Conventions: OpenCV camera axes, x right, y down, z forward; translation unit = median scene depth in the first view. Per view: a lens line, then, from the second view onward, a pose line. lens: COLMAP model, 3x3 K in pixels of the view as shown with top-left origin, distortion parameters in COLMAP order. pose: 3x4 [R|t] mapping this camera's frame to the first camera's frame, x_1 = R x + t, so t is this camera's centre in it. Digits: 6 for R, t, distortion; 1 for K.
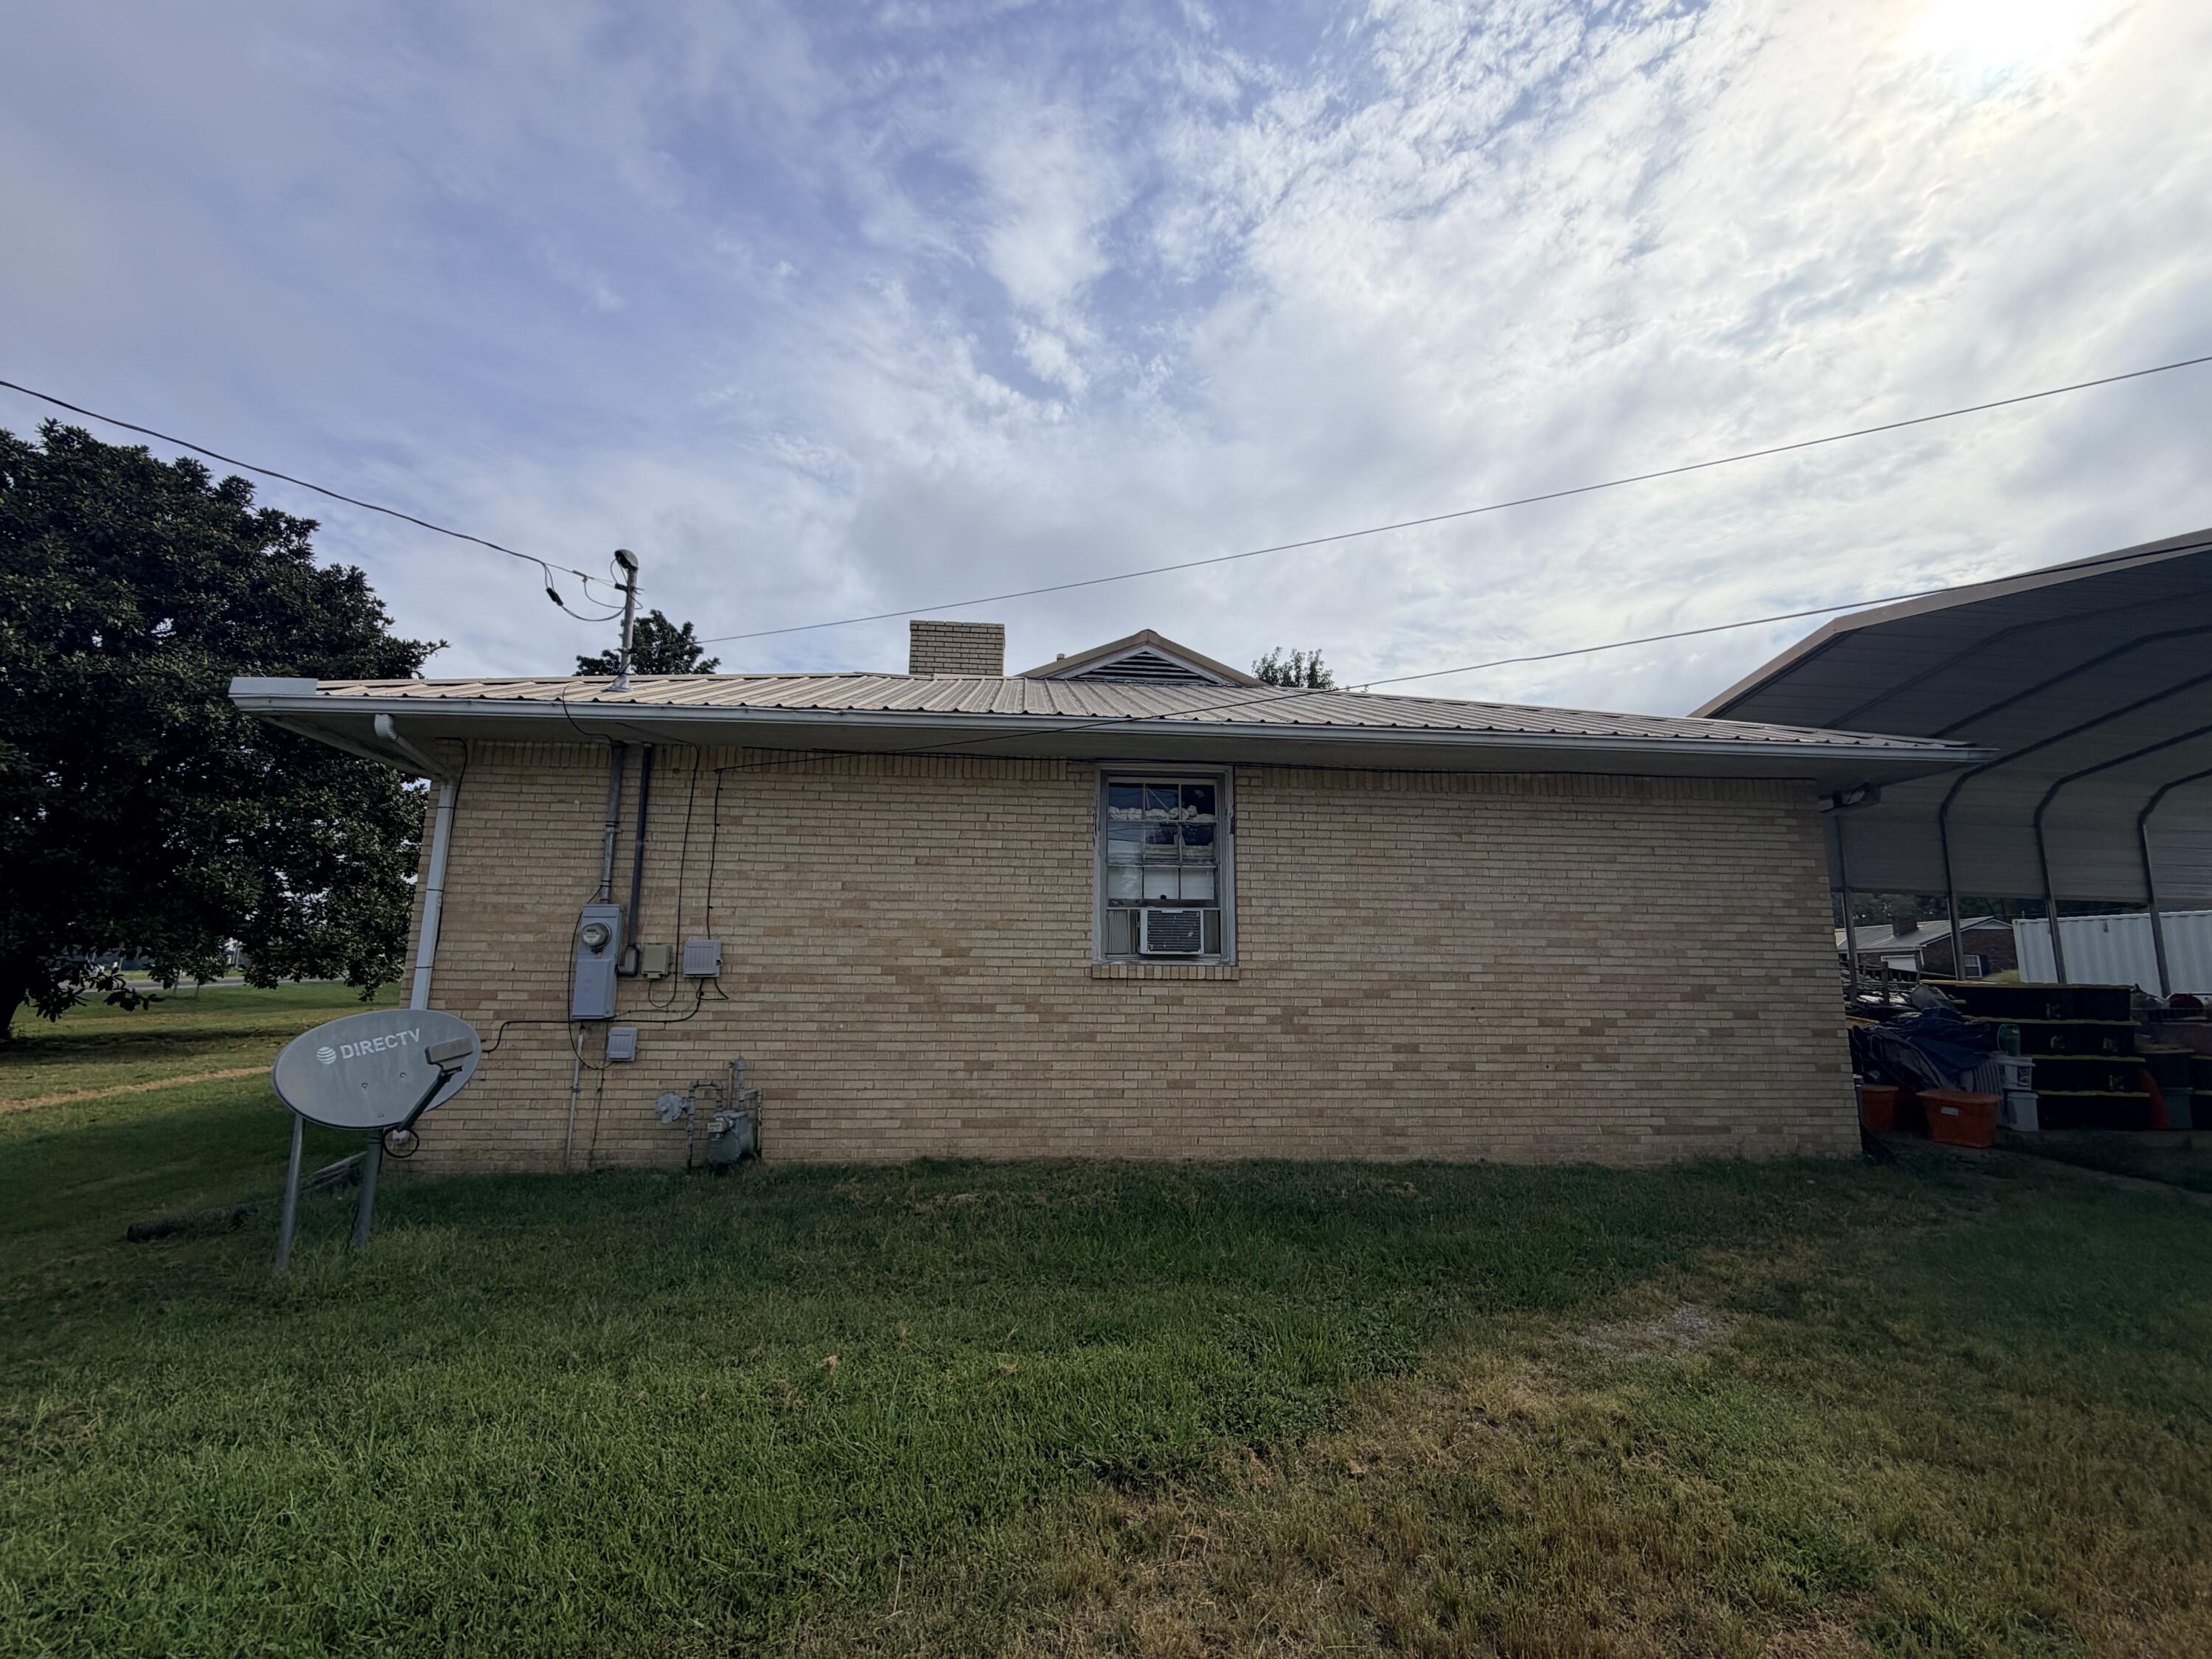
lens RADIAL K [[883.6, 0, 1088.6], [0, 883.6, 829.0], [0, 0, 1]] dist [0.002927, -0.000780]
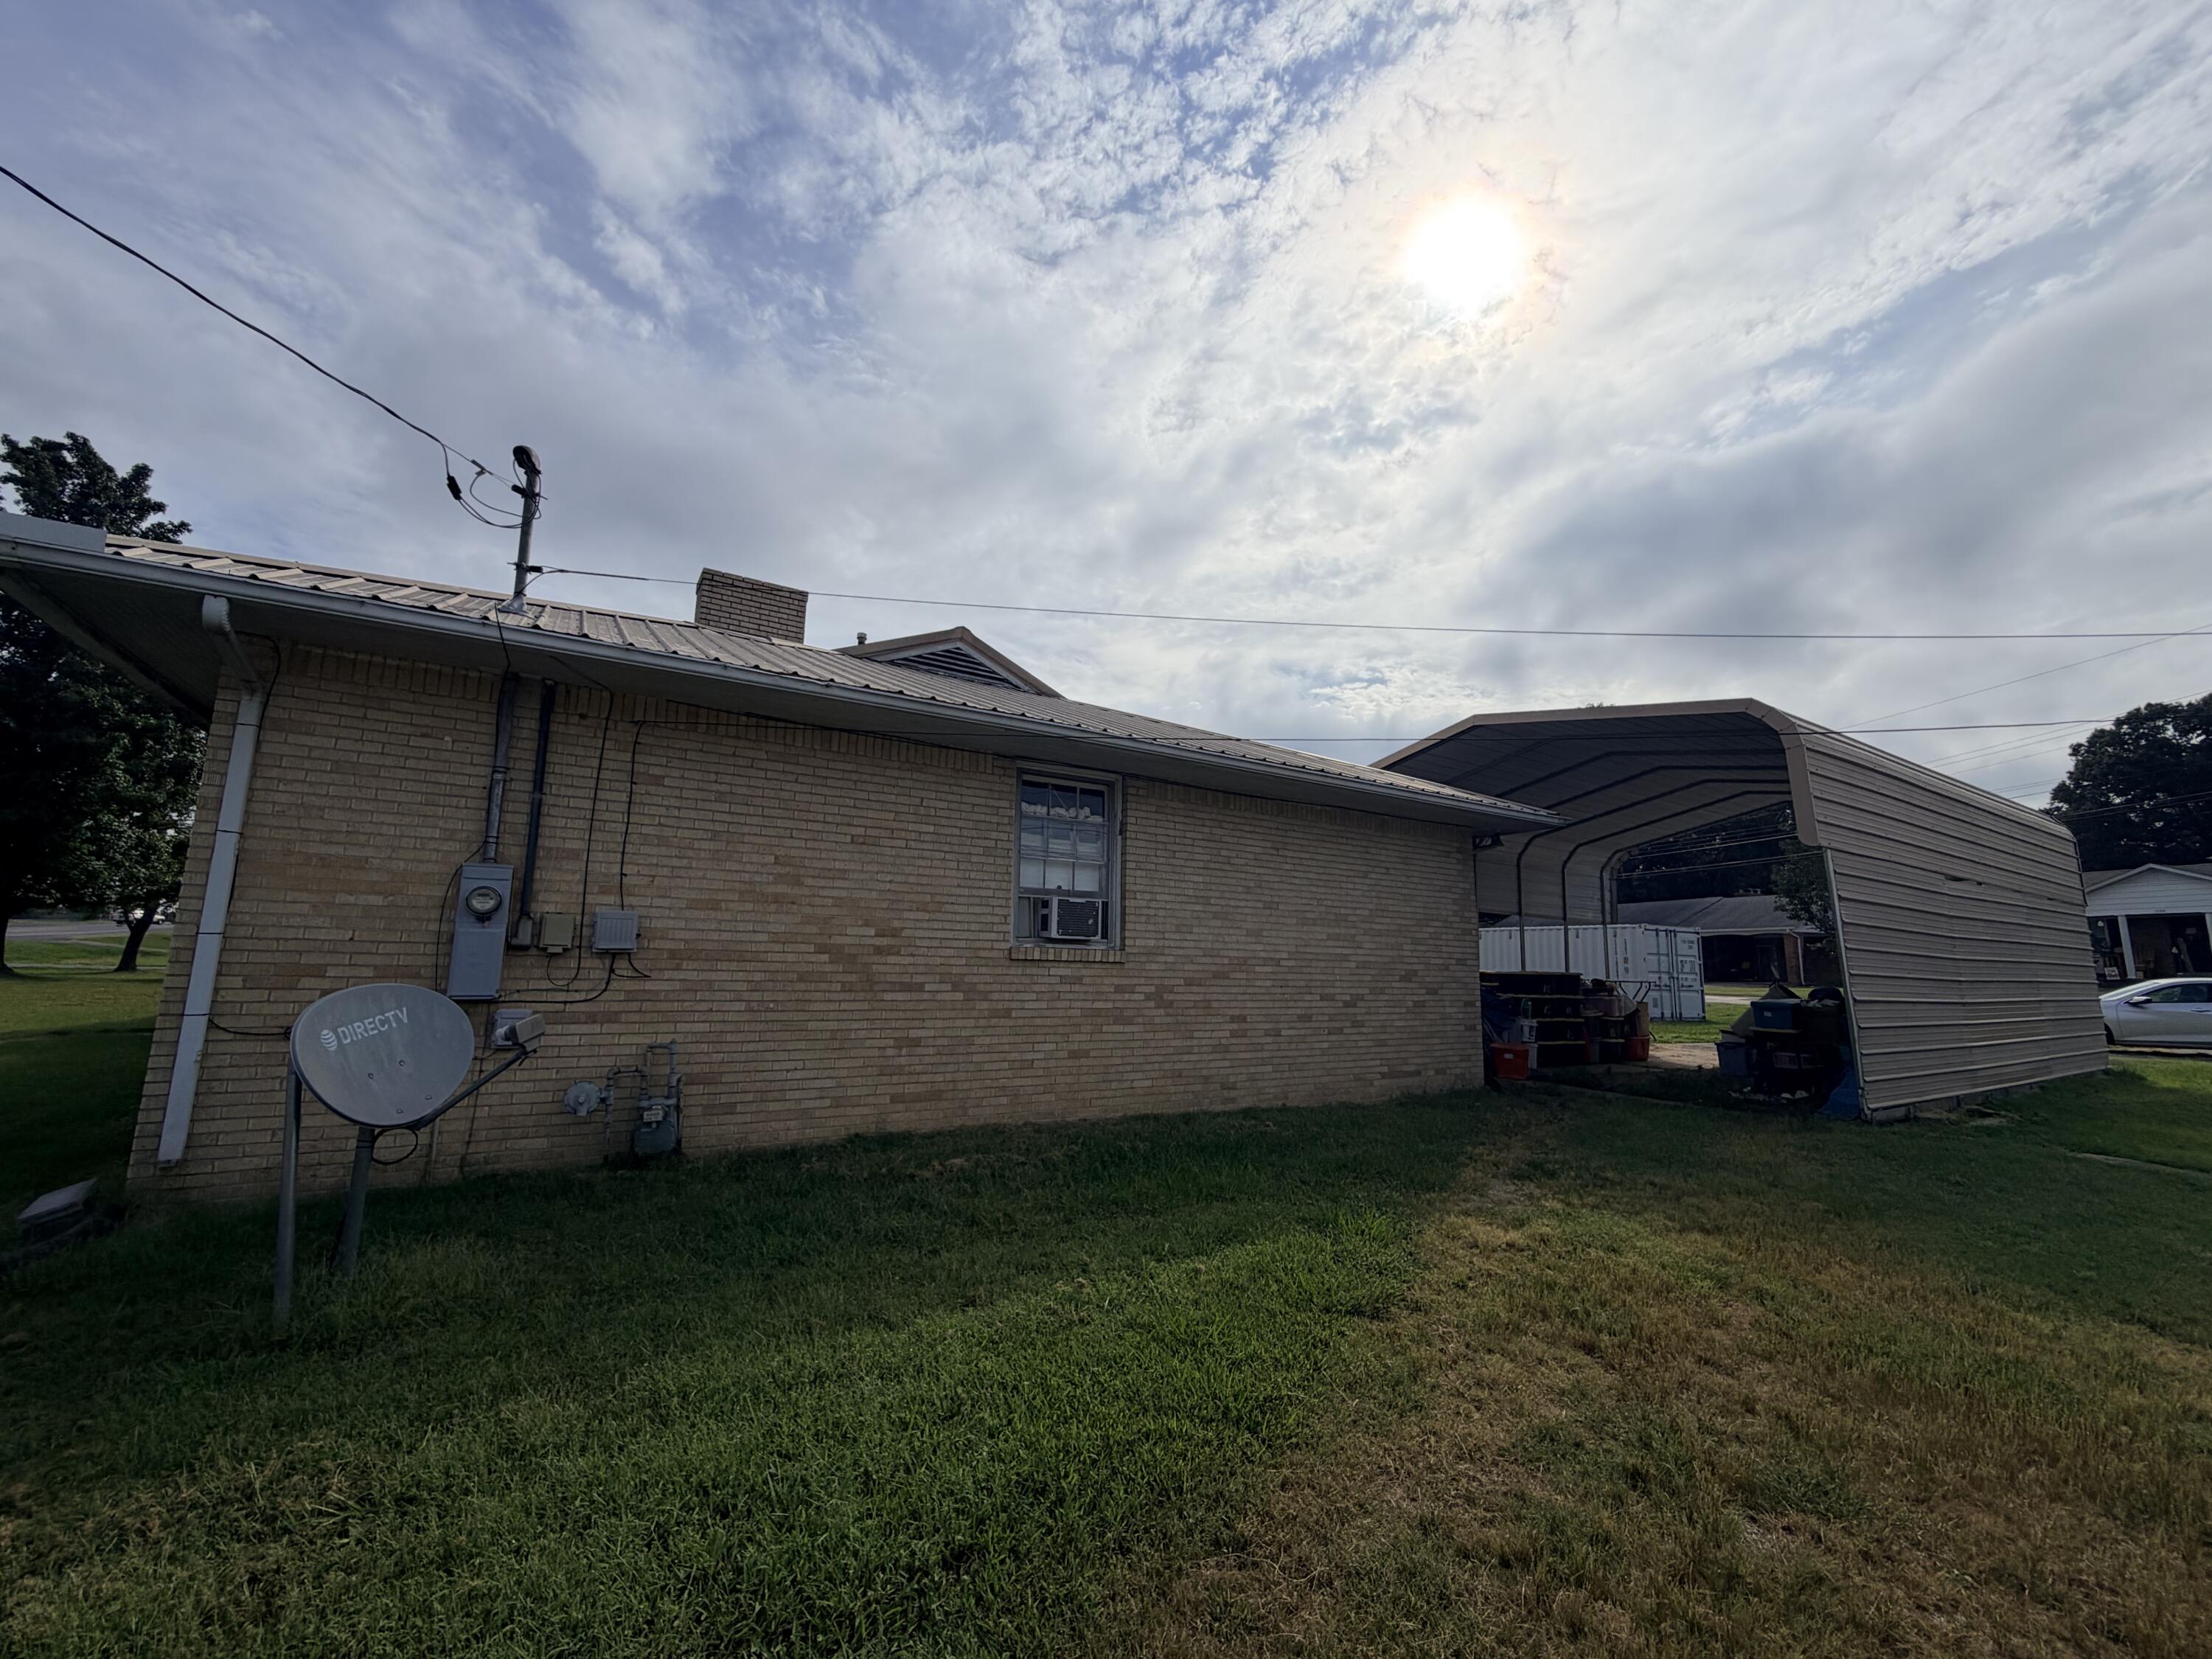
lens RADIAL K [[883.6, 0, 1088.6], [0, 883.6, 829.0], [0, 0, 1]] dist [0.002927, -0.000780]
pose [[0.890669, 0.078607, 0.447805, -0.410184], [-0.082688, 0.996521, -0.010464, 0.013069], [-0.447069, -0.027708, 0.894070, -0.008002]]
